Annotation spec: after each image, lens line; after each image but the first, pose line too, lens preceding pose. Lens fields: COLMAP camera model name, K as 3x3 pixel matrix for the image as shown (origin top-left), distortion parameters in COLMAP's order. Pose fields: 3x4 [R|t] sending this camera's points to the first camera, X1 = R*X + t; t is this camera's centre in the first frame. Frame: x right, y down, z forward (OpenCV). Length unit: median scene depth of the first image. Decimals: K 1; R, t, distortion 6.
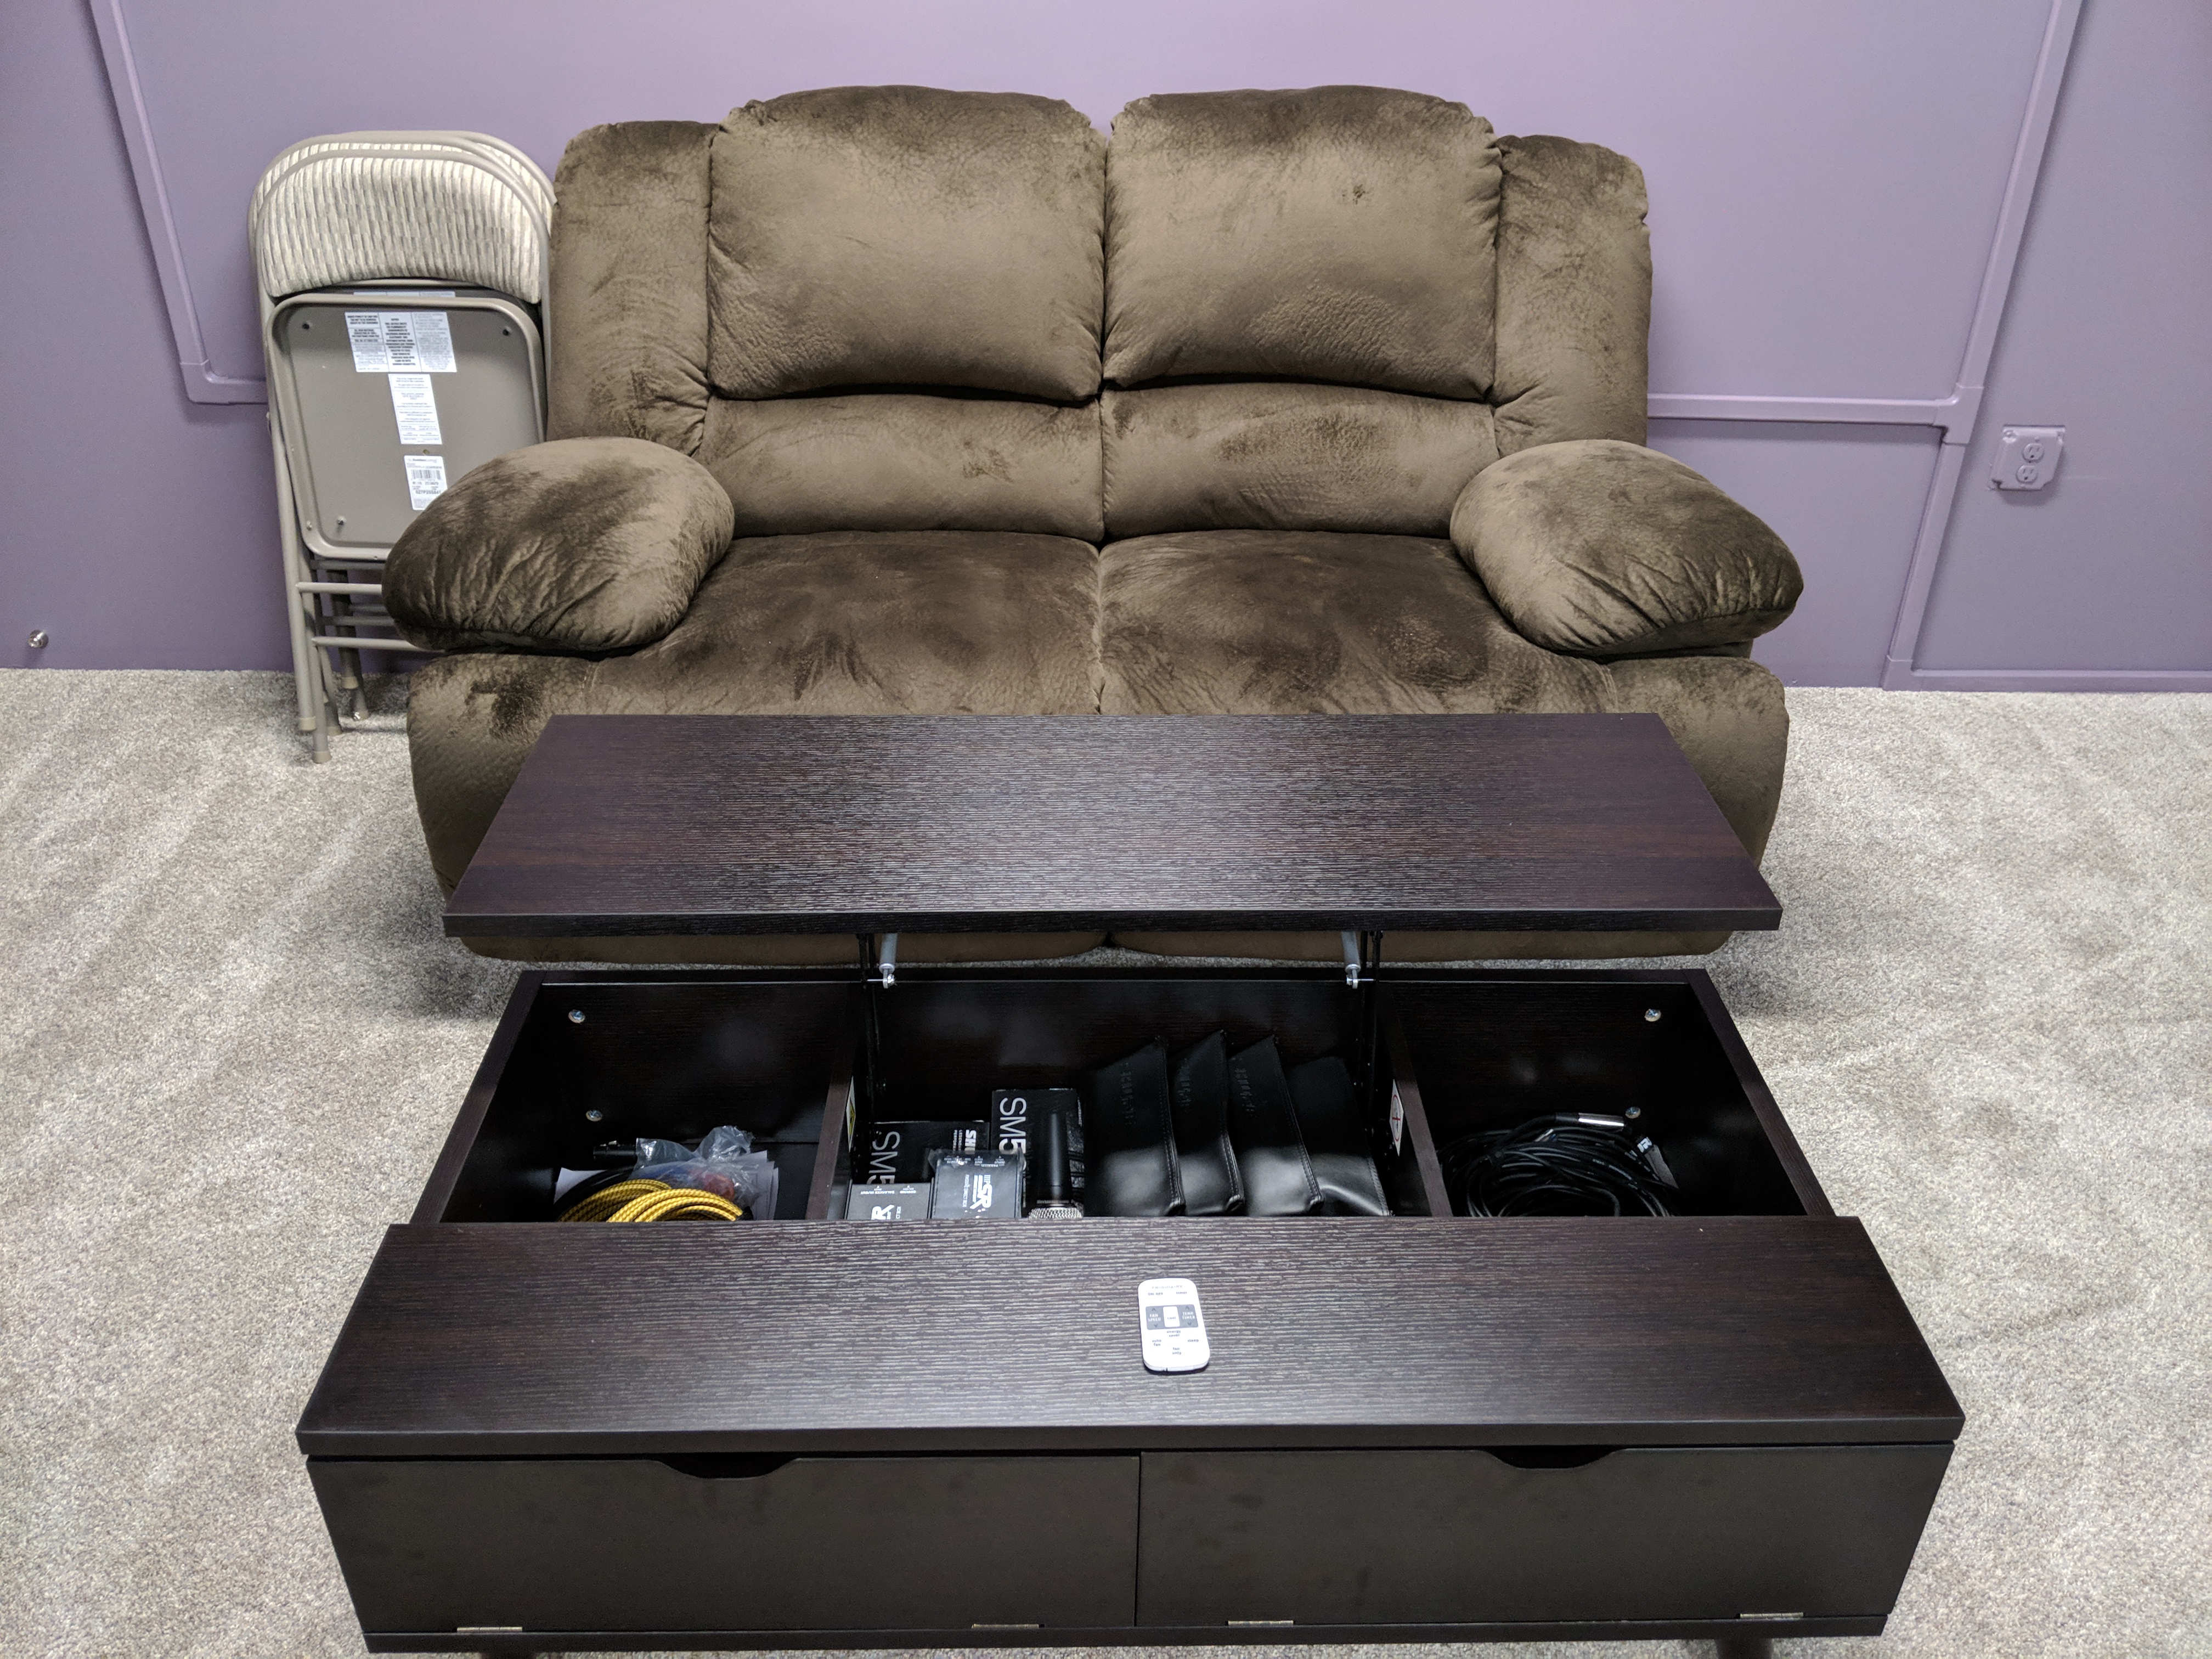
lens RADIAL K [[1760.0, 0, 1123.2], [0, 1760.0, 808.4], [0, 0, 1]] dist [0.067506, -0.116353]
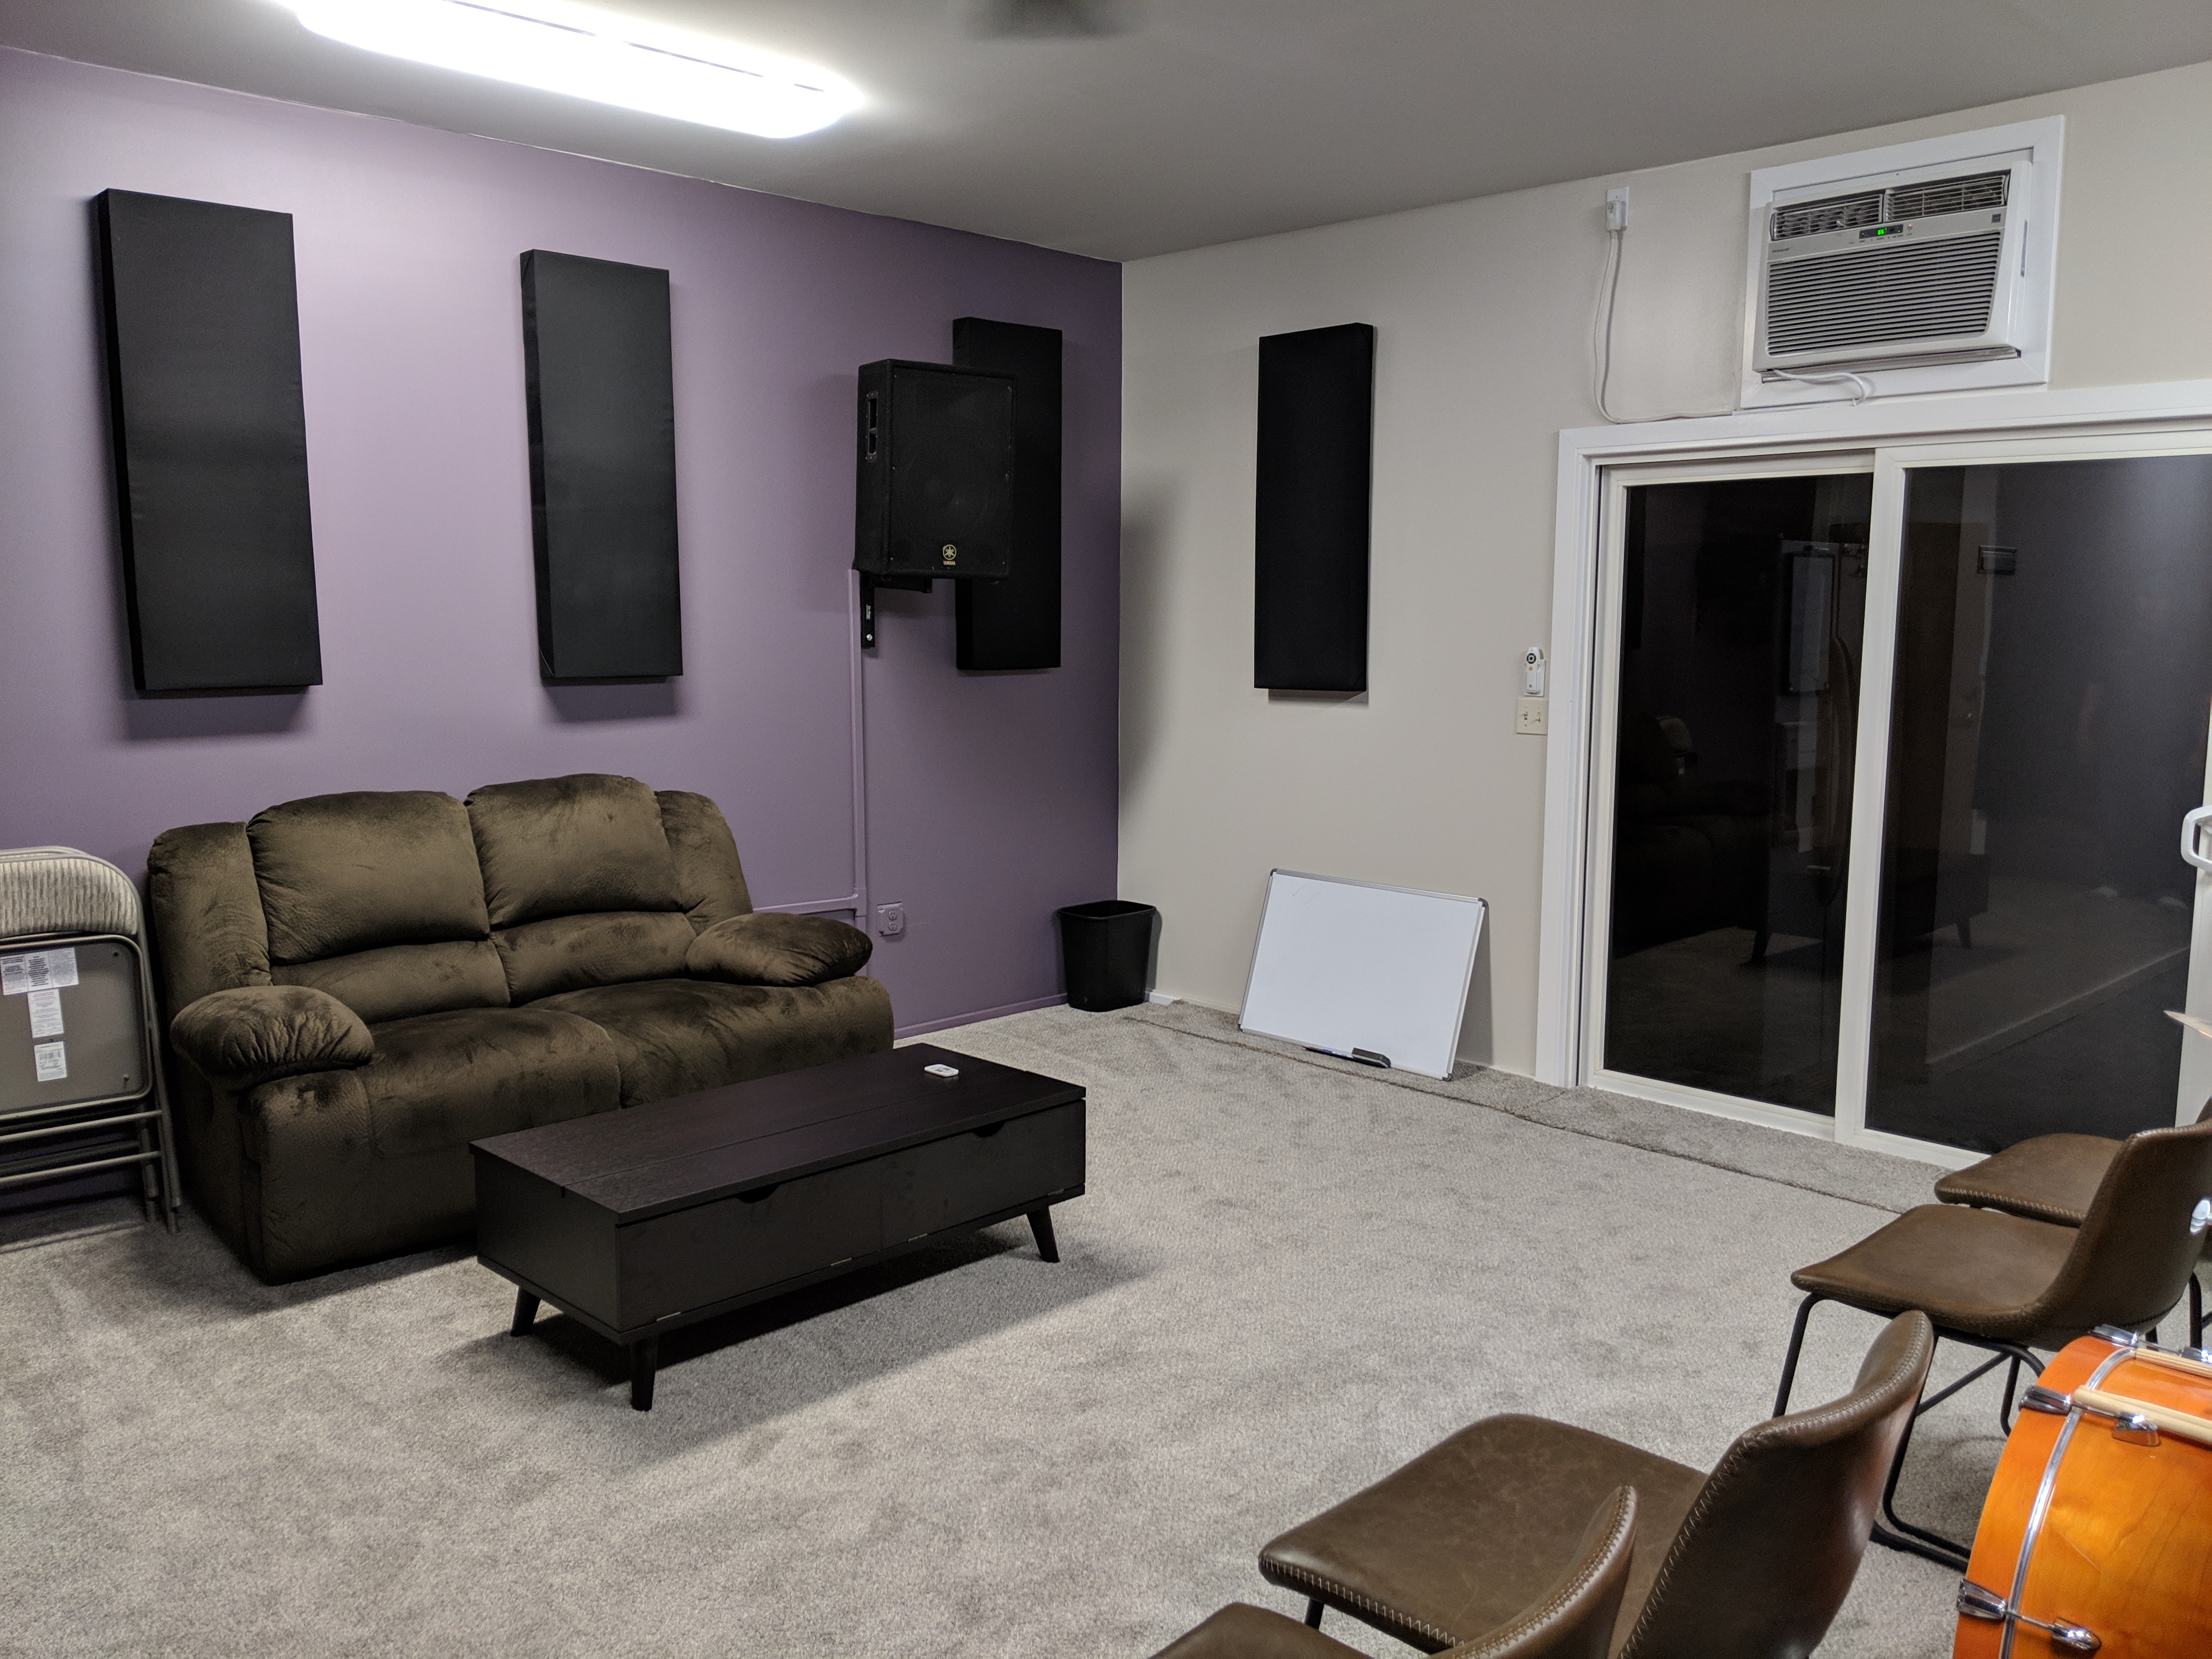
lens RADIAL K [[1760.0, 0, 1106.7], [0, 1760.0, 818.6], [0, 0, 1]] dist [0.067506, -0.116353]
pose [[0.727300, -0.092967, 0.679995, -0.813786], [0.355758, 0.898350, -0.257687, 0.371533], [-0.586917, 0.429329, 0.686444, -0.714402]]
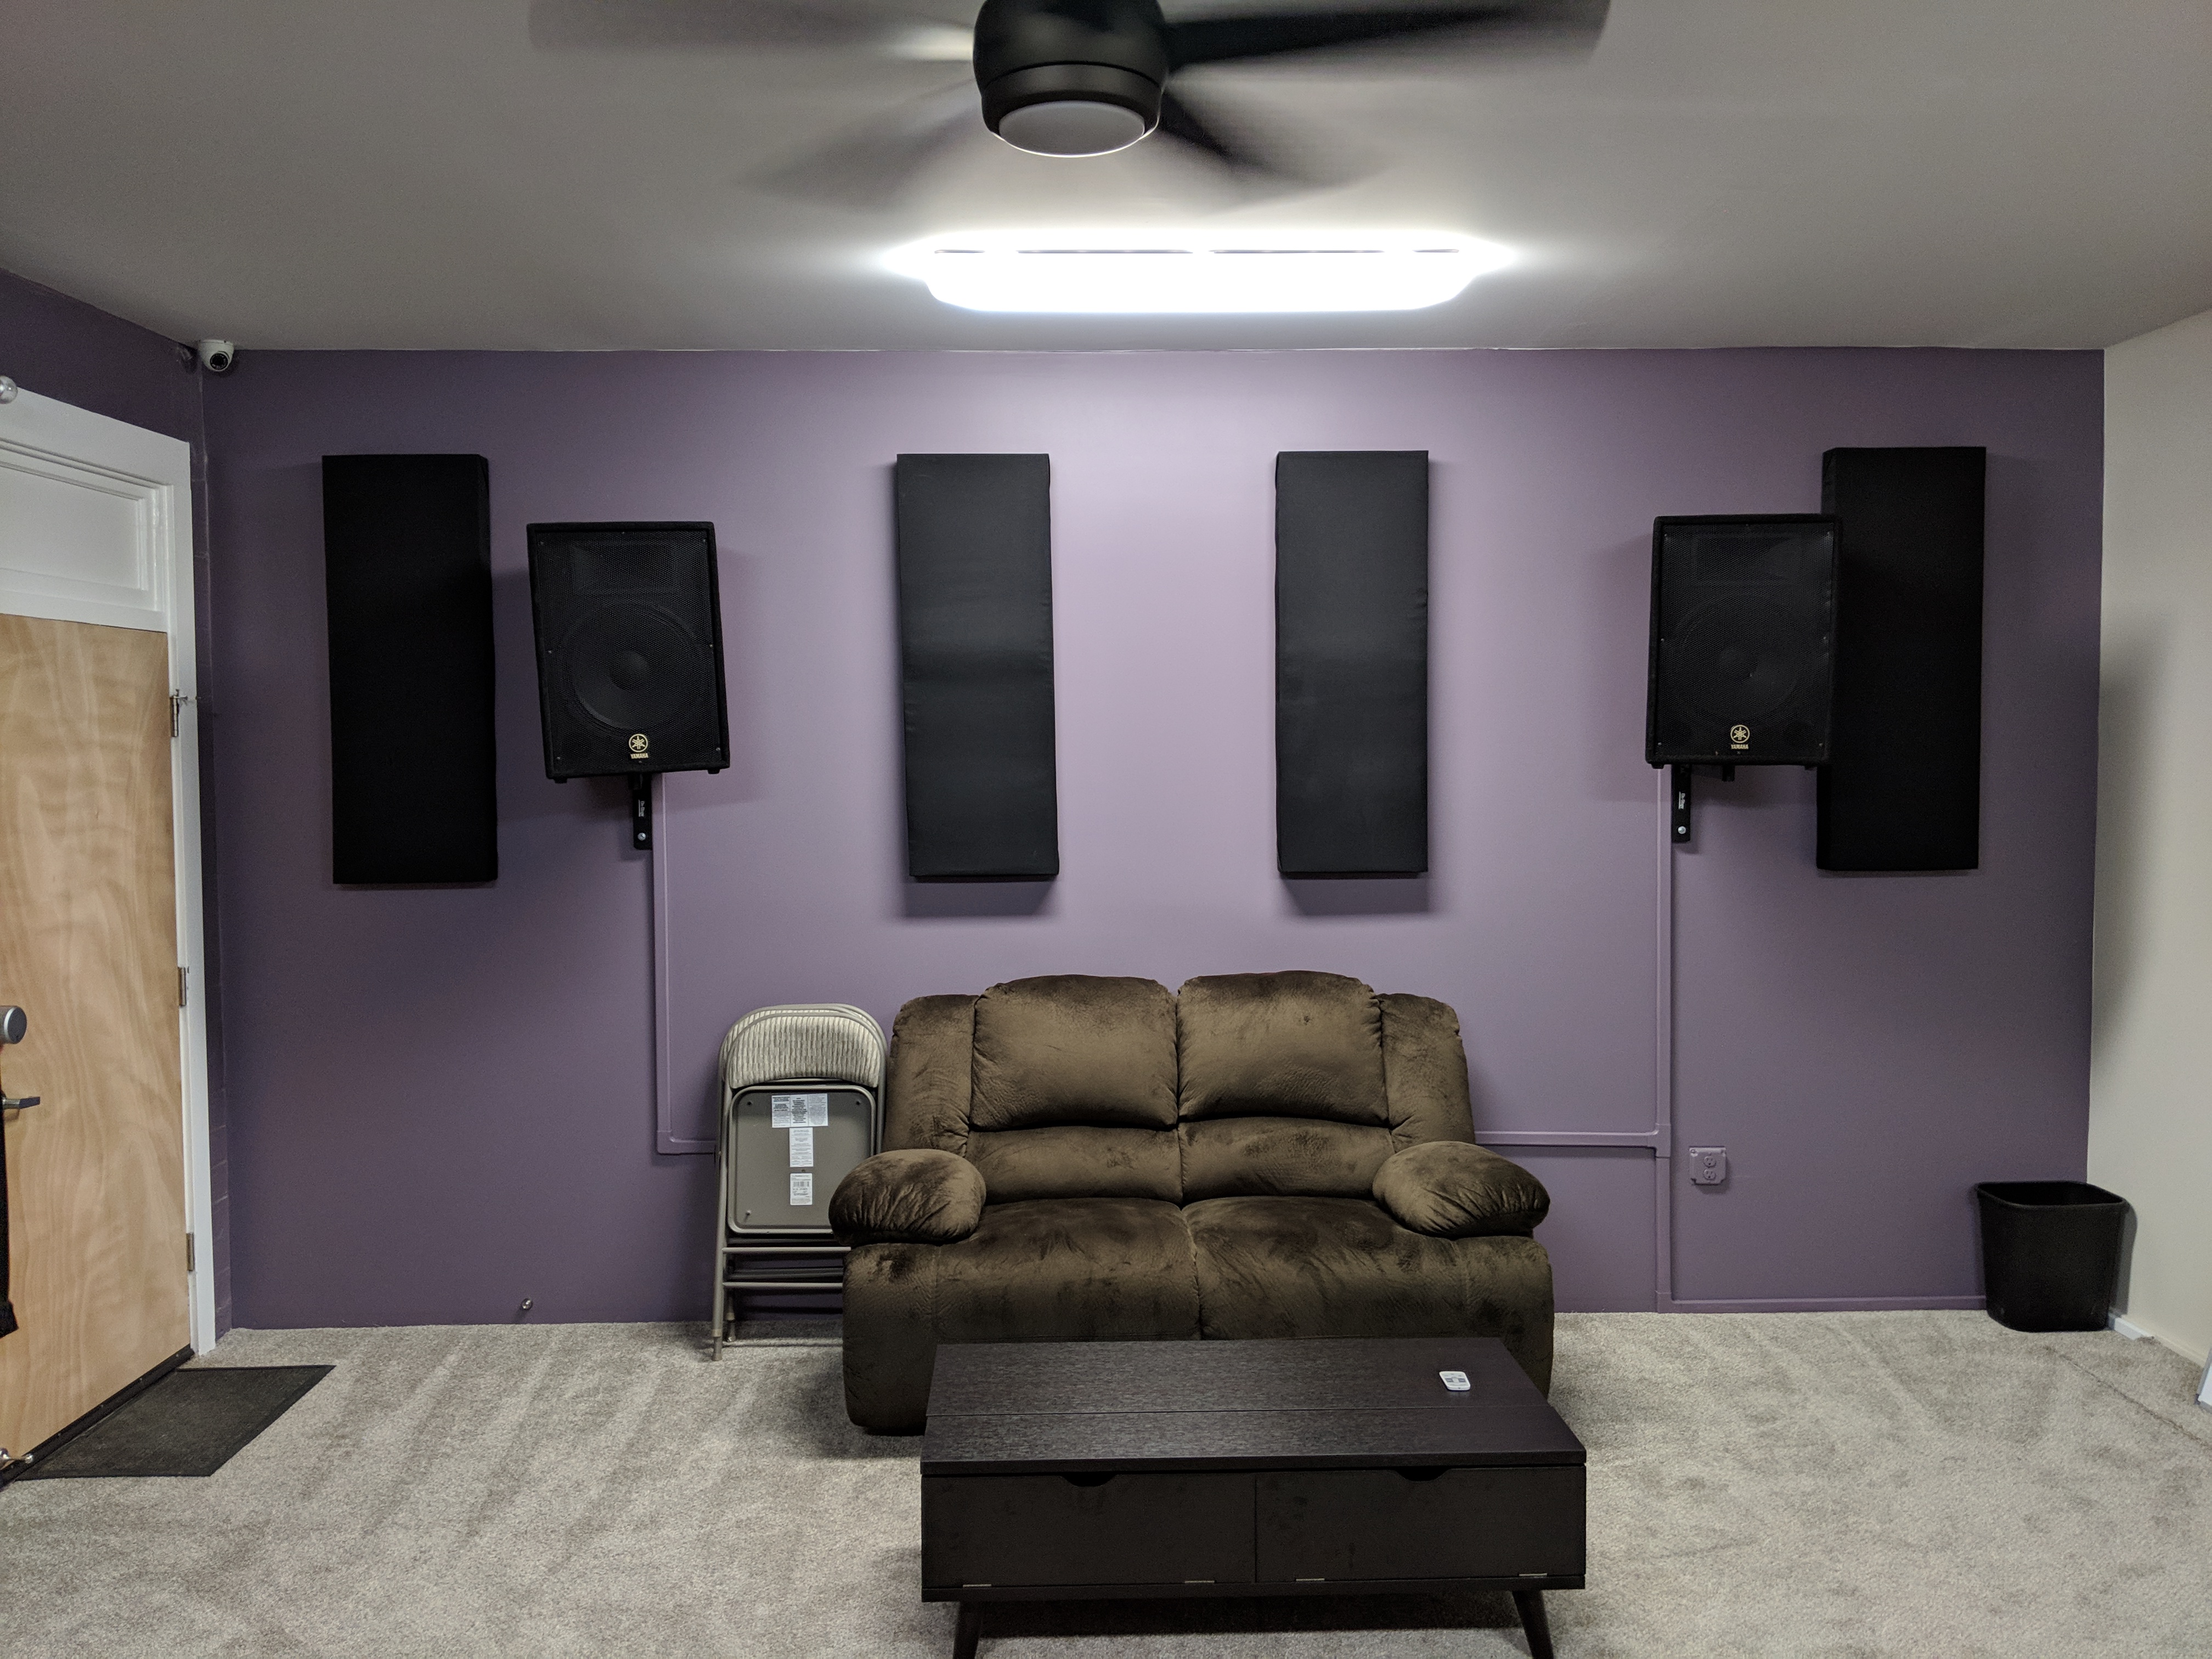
lens RADIAL K [[1760.0, 0, 1084.4], [0, 1760.0, 779.6], [0, 0, 1]] dist [0.067506, -0.116353]
pose [[0.999772, -0.021218, -0.002501, -0.101561], [0.017257, 0.870984, -0.491008, 0.368623], [0.012597, 0.490853, 0.871151, -0.821049]]
